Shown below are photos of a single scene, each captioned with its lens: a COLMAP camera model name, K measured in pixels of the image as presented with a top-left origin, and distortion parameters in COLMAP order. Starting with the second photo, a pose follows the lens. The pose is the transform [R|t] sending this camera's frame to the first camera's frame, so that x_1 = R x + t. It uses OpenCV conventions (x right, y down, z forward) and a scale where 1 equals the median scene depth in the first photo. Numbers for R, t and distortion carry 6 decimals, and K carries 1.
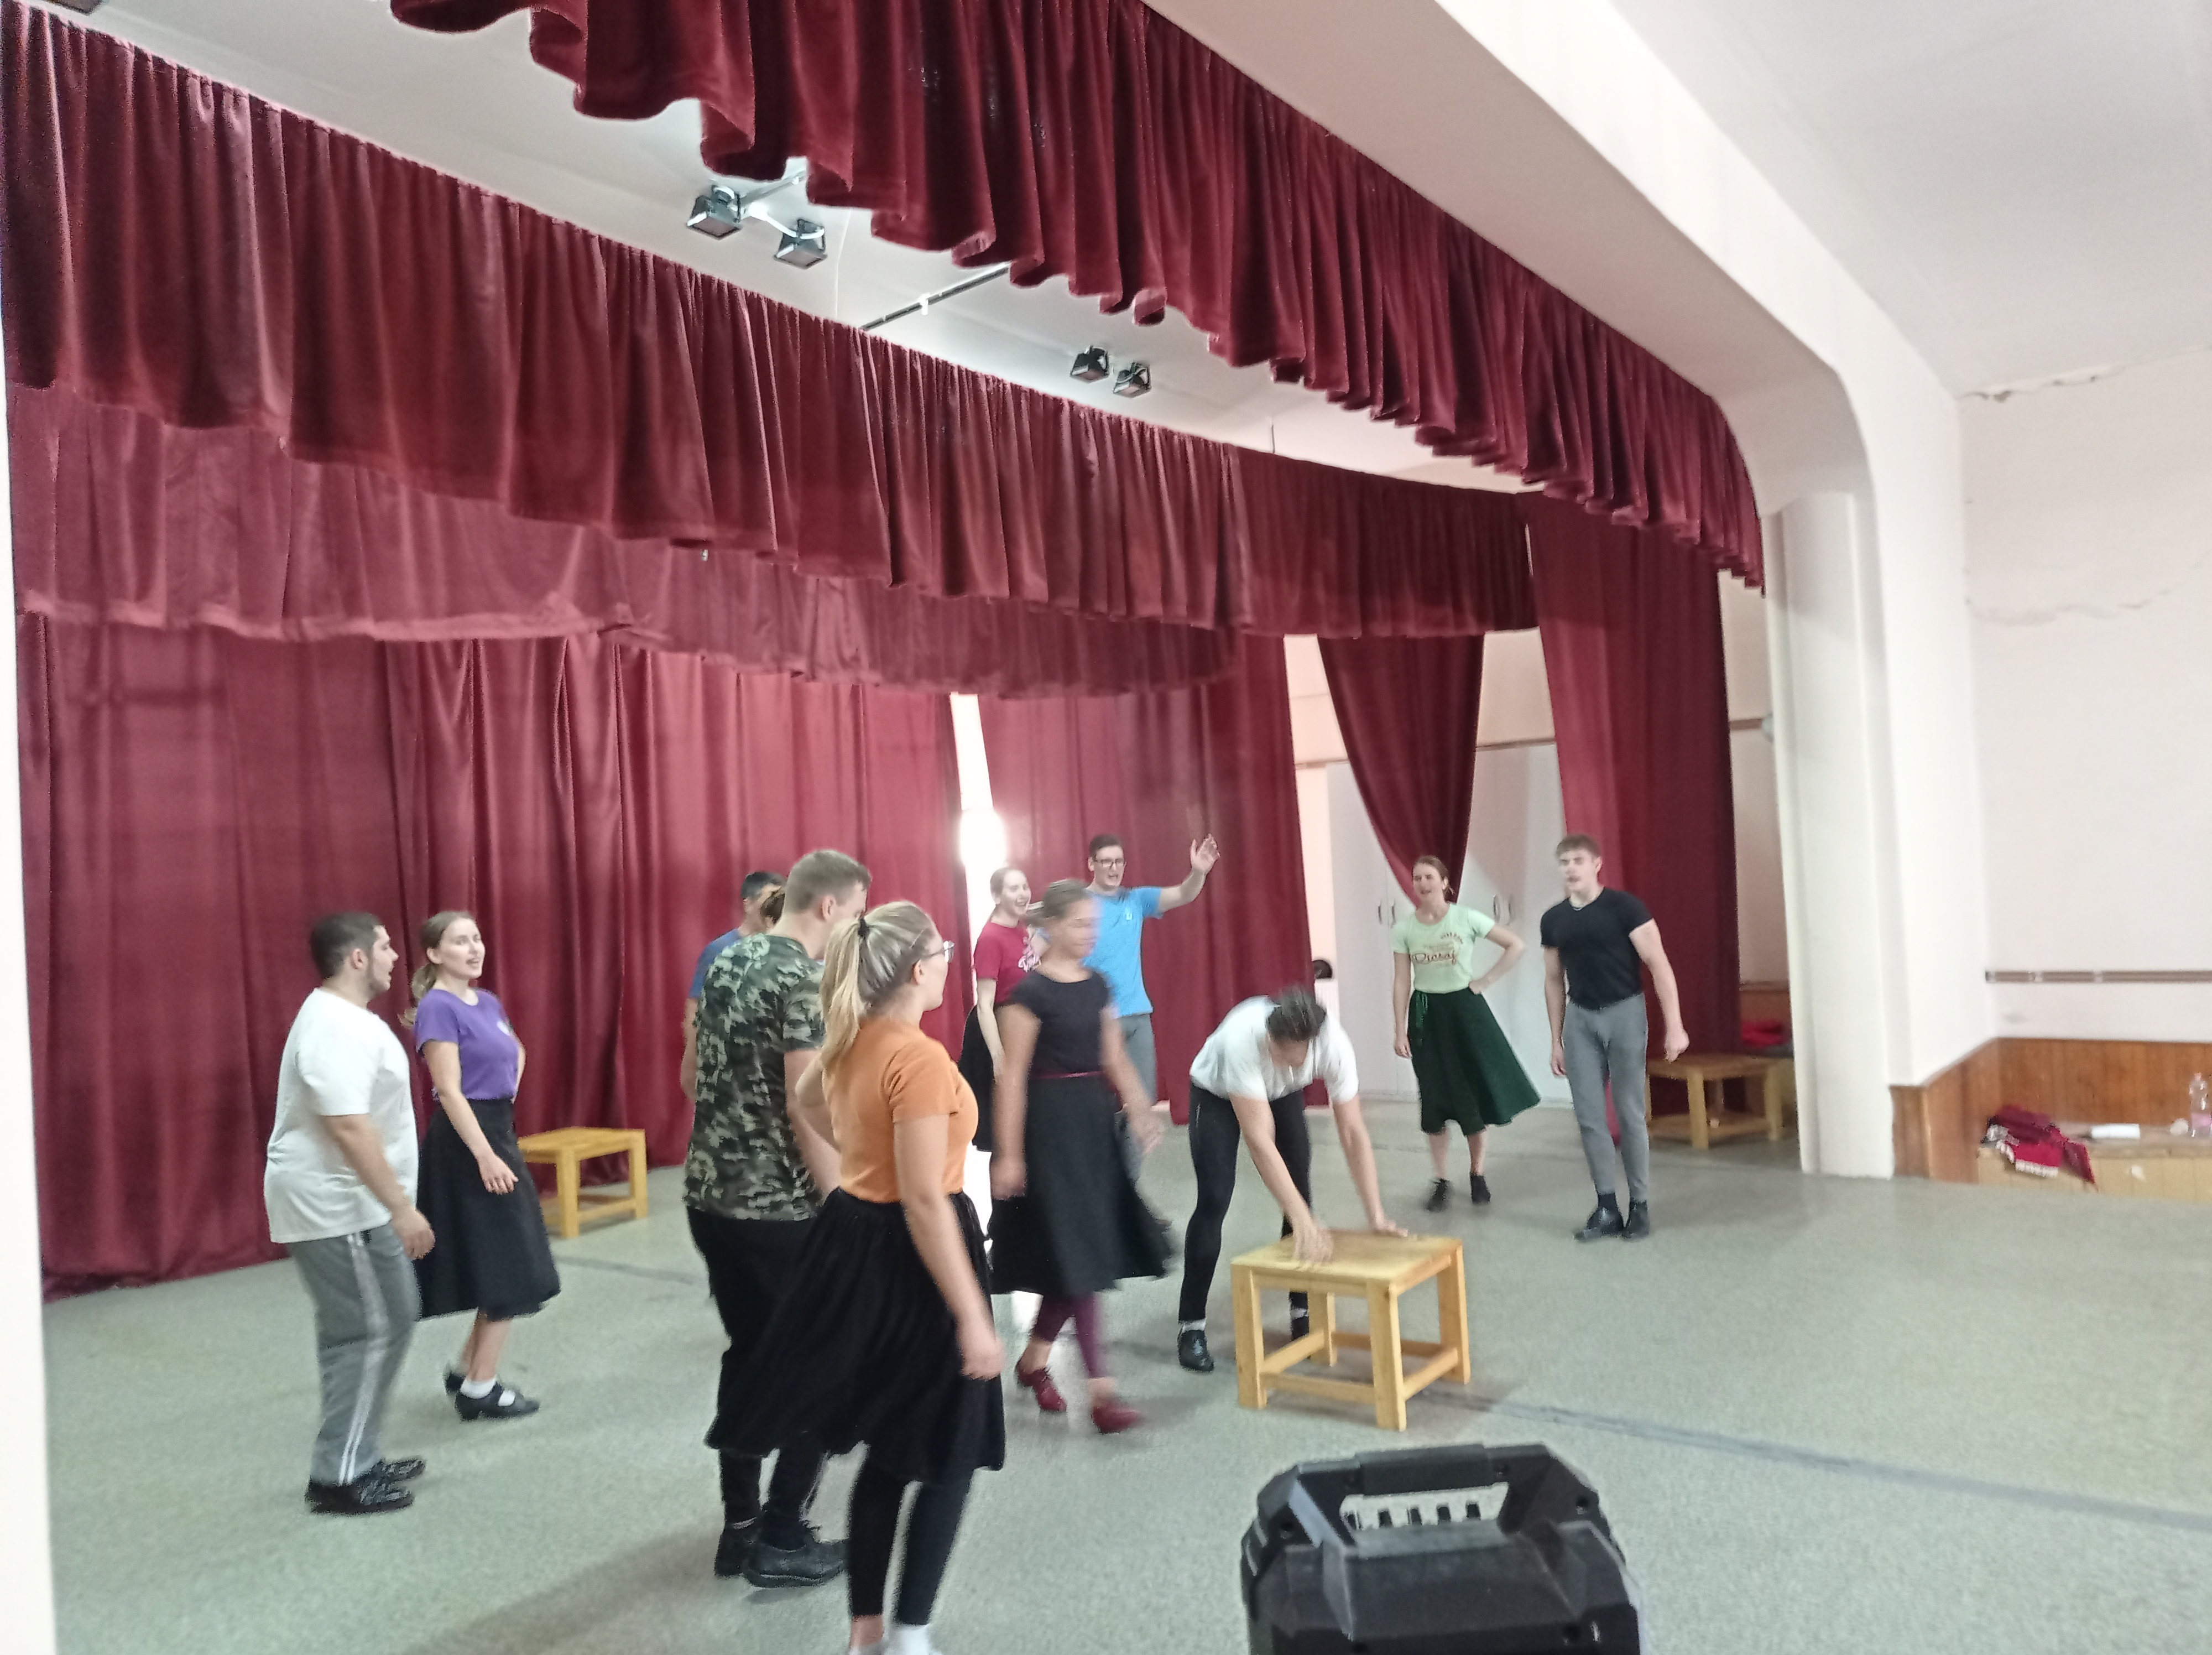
lens RADIAL K [[1648.0, 0, 1087.7], [0, 1648.0, 837.3], [0, 0, 1]] dist [0.030703, -0.025980]
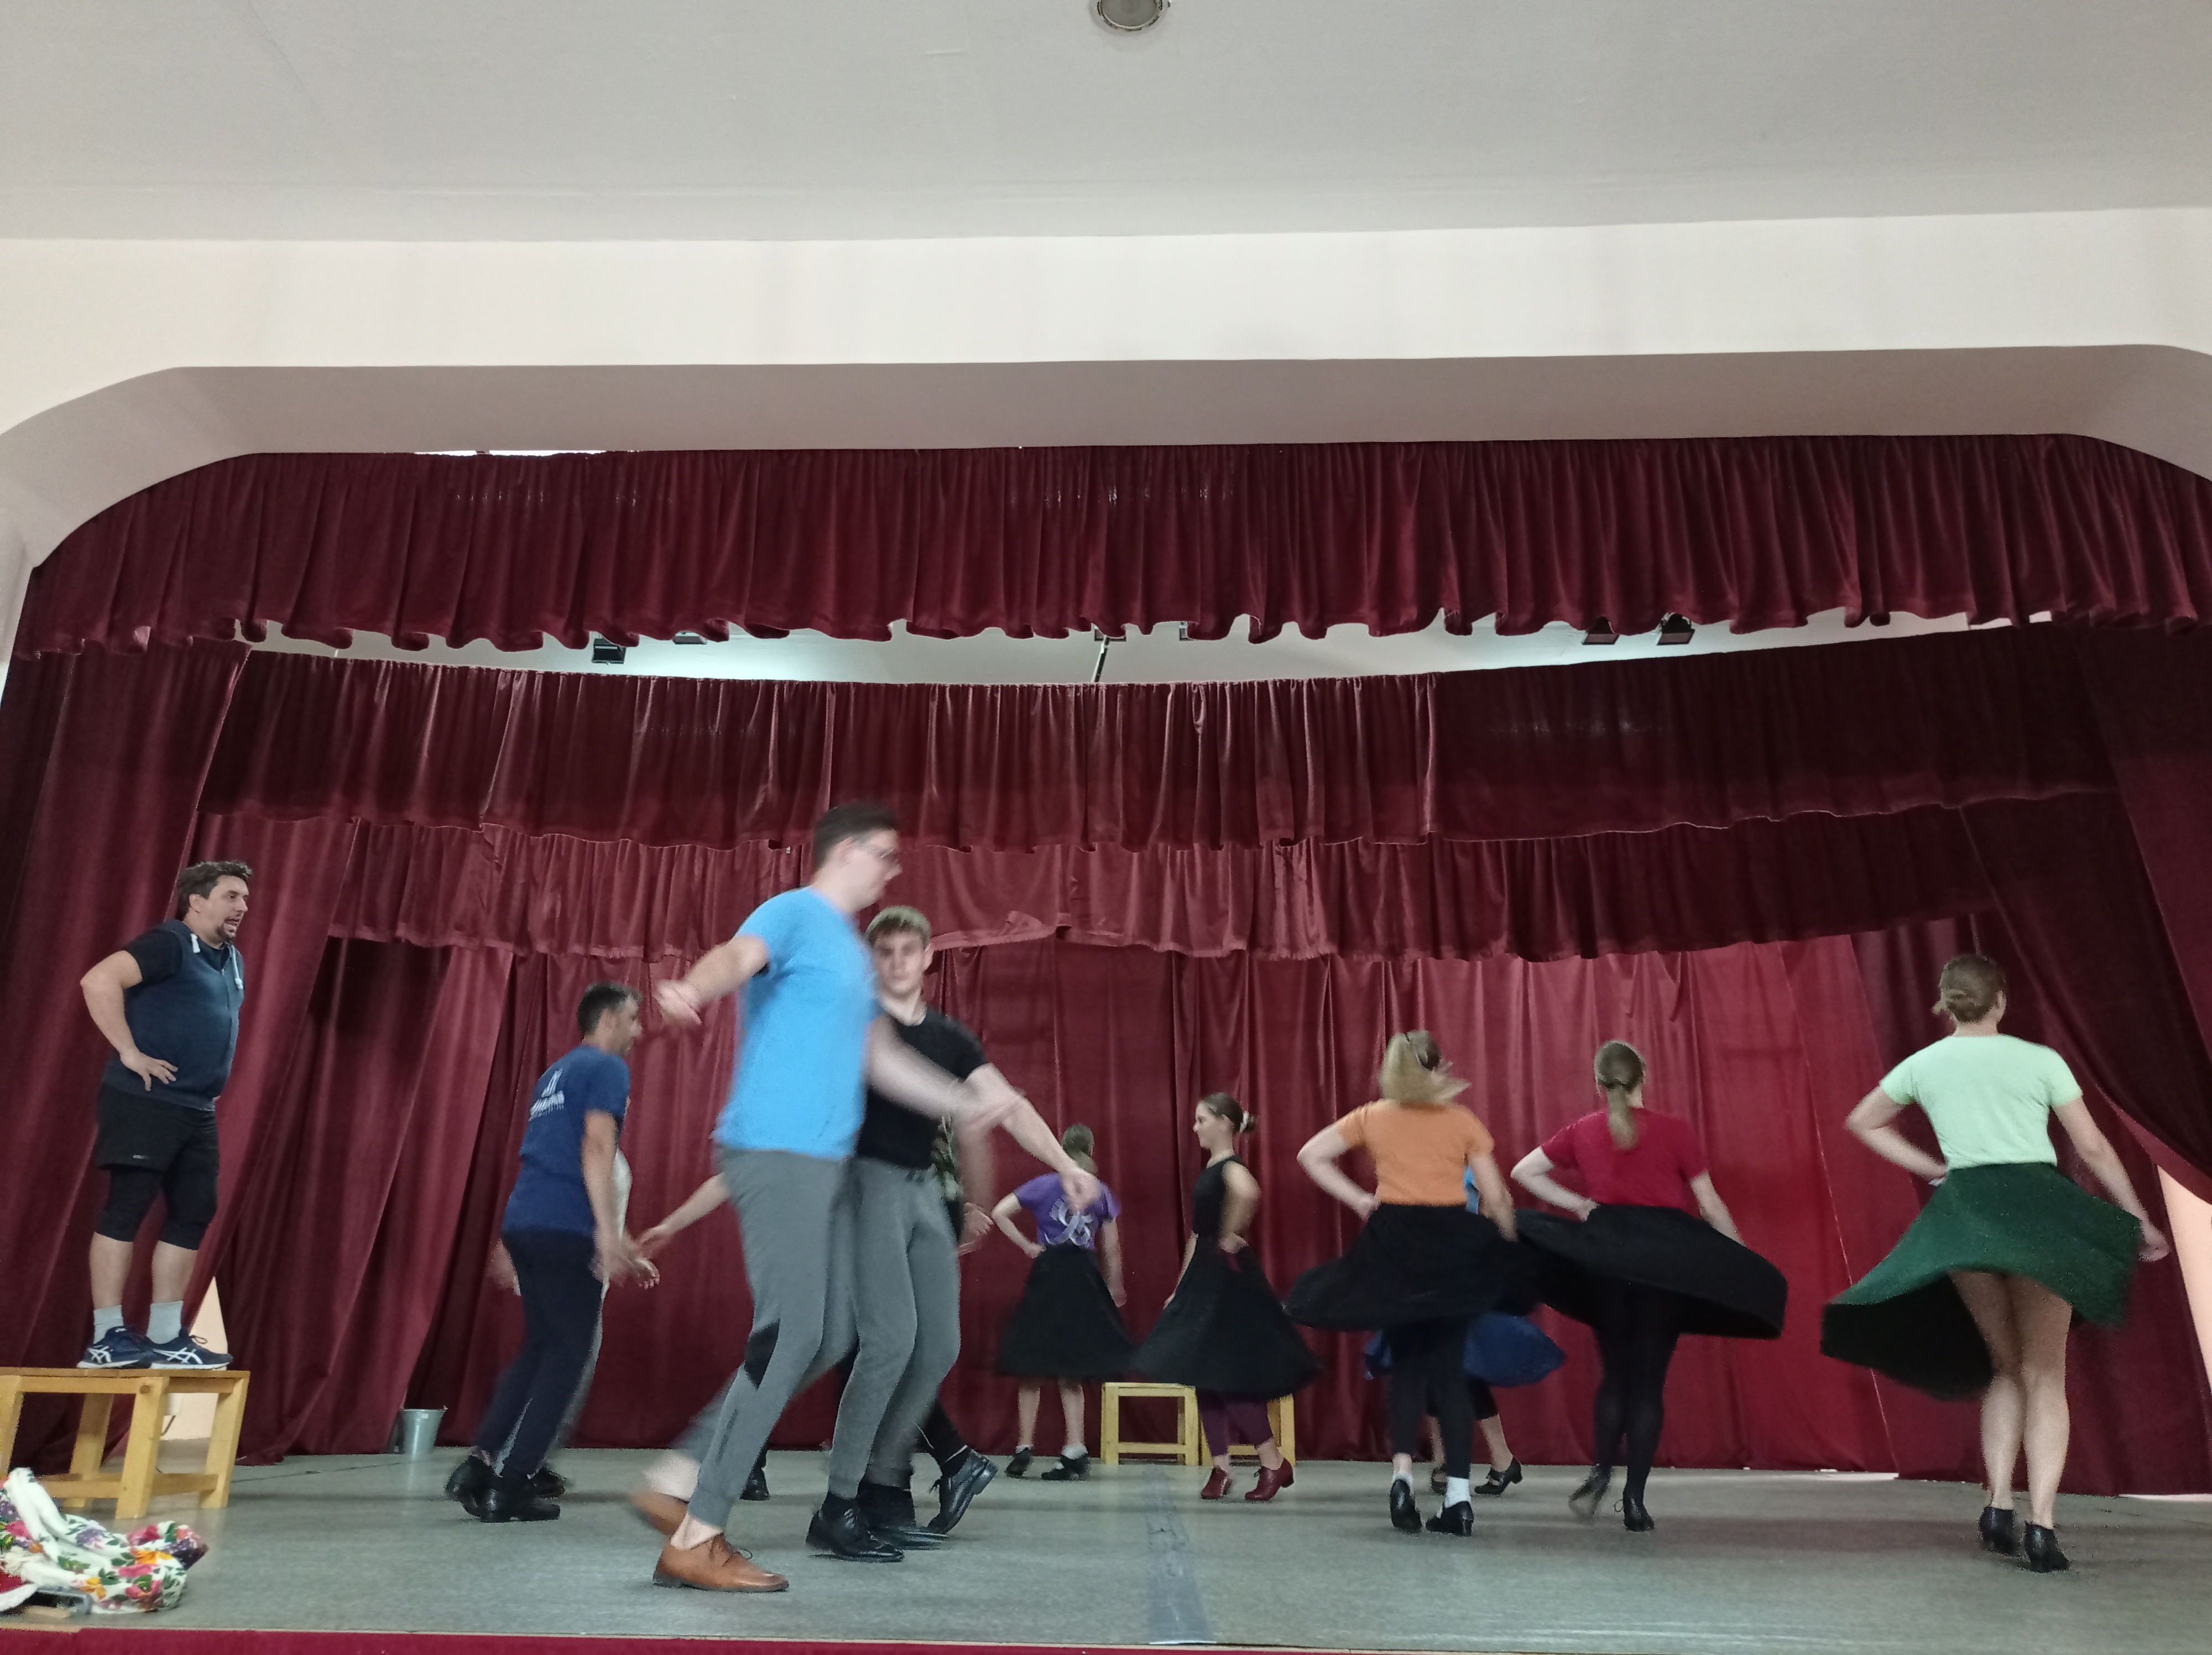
lens RADIAL K [[1648.1, 0, 1092.9], [0, 1648.1, 840.2], [0, 0, 1]] dist [0.031534, -0.029382]
pose [[0.545477, -0.203764, -0.812979, 0.965033], [-0.024290, 0.965746, -0.258351, 0.168648], [0.837773, 0.160672, 0.521843, 0.371059]]
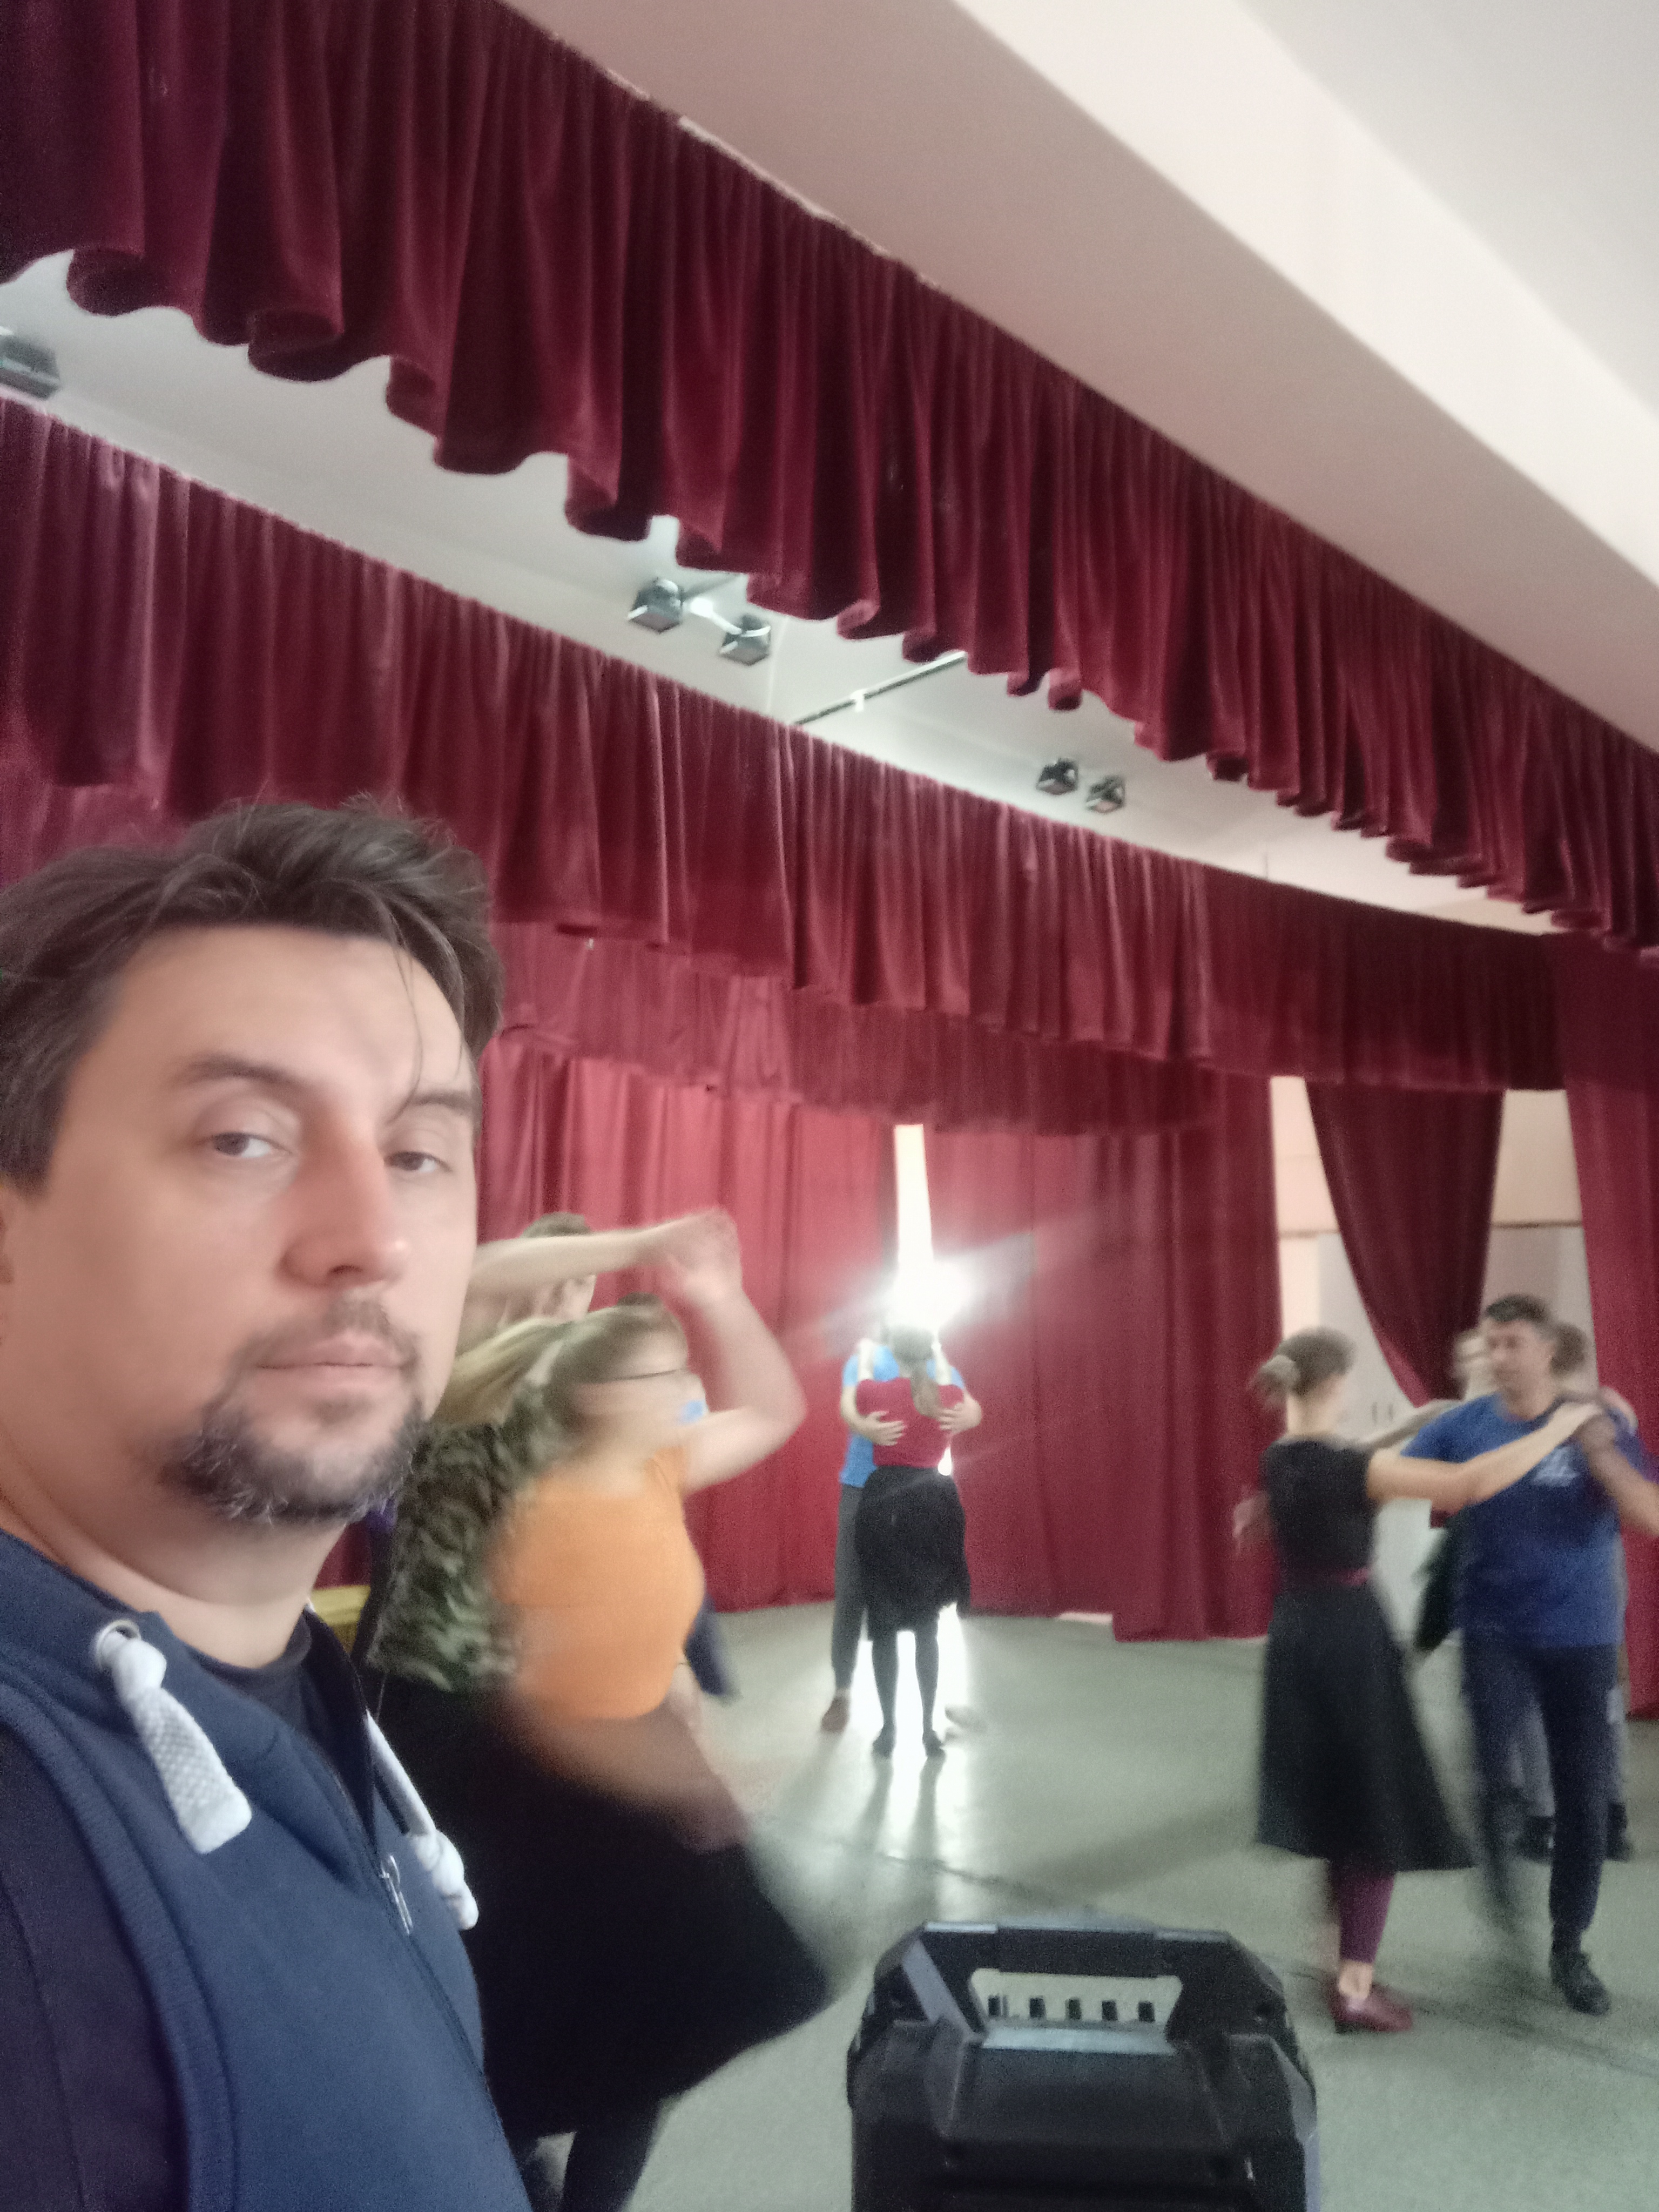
lens RADIAL K [[1813.6, 0, 829.5], [0, 1813.6, 1106.0], [0, 0, 1]] dist [0.001014, 0.013243]
pose [[0.988384, 0.051206, -0.143091, 0.047151], [-0.066634, 0.992217, -0.105194, 0.016910], [0.136591, 0.113507, 0.984103, 0.010617]]
